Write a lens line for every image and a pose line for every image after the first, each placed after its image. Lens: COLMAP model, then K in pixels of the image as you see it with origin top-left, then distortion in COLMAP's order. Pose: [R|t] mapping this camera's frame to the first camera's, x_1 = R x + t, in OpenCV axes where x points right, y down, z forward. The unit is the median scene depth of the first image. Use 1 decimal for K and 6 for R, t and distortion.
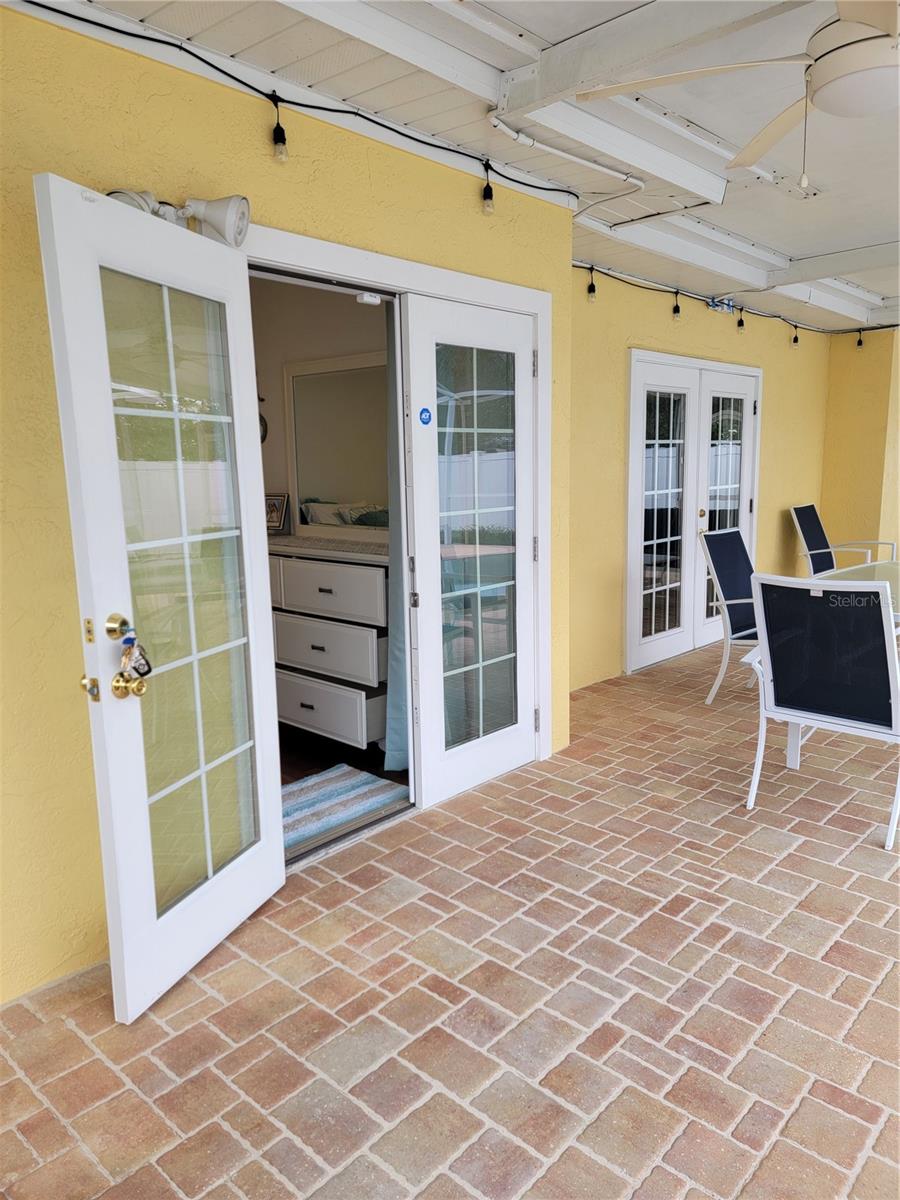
lens RADIAL K [[832.1, 0, 441.4], [0, 832.1, 601.8], [0, 0, 1]] dist [-0.007297, -0.000115]
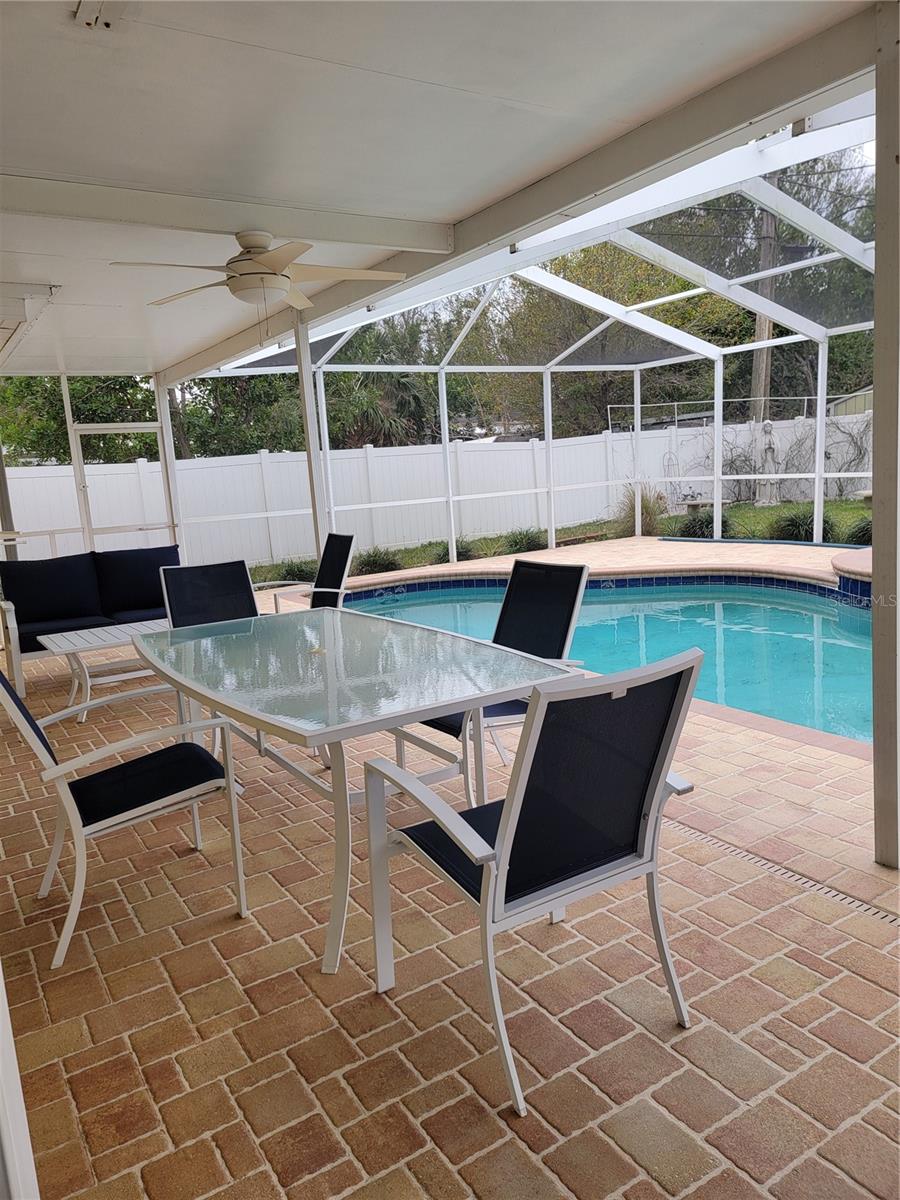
lens RADIAL K [[832.1, 0, 403.8], [0, 832.1, 612.9], [0, 0, 1]] dist [-0.007297, -0.000115]
pose [[0.283540, -0.173504, 0.943134, -0.094769], [0.228184, 0.967455, 0.109378, -0.132300], [-0.931417, 0.184195, 0.313903, 0.792748]]
